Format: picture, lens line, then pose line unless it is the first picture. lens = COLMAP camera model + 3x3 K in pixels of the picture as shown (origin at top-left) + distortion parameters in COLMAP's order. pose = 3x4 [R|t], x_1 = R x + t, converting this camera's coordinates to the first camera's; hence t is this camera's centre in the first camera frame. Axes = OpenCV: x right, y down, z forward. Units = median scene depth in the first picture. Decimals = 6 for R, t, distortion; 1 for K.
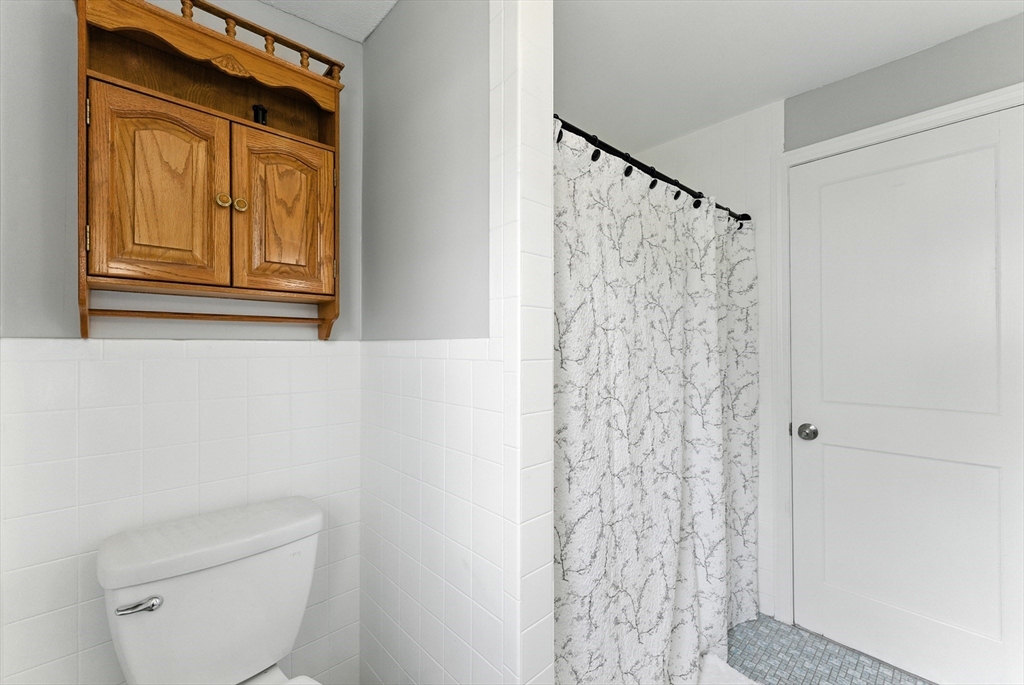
lens RADIAL K [[414.7, 0, 512.0], [0, 414.7, 342.5], [0, 0, 1]] dist [-0.001875, -0.000349]
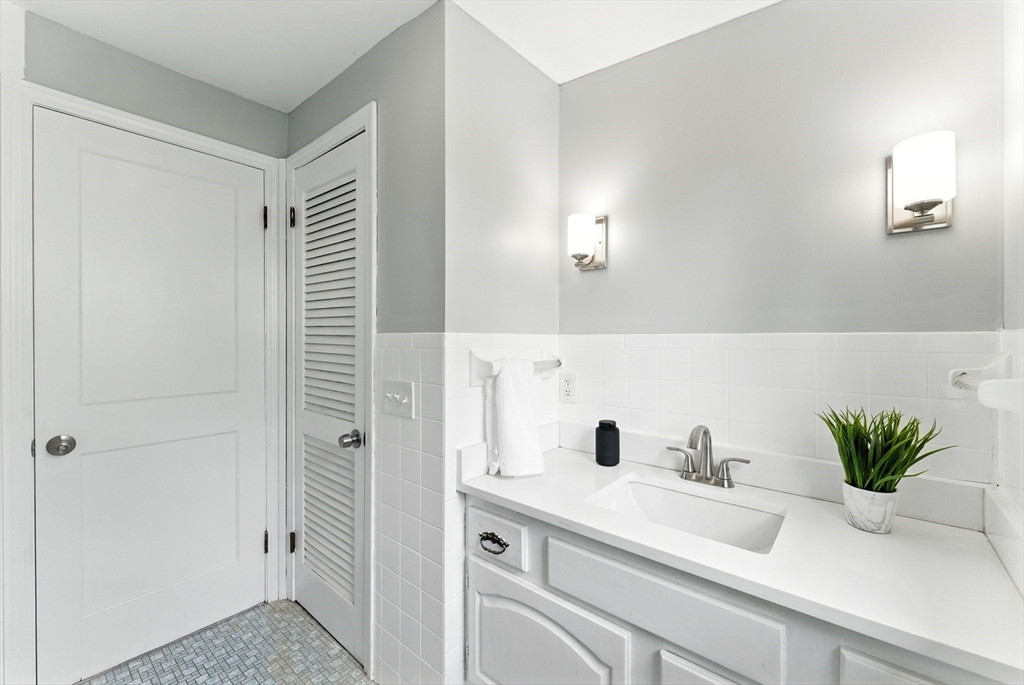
lens RADIAL K [[420.4, 0, 513.5], [0, 420.4, 337.1], [0, 0, 1]] dist [0.000049, -0.000056]
pose [[-0.122898, 0.005111, 0.992406, -0.233793], [-0.008432, 0.999945, -0.006194, 0.001656], [-0.992383, -0.009130, -0.122848, 0.247417]]
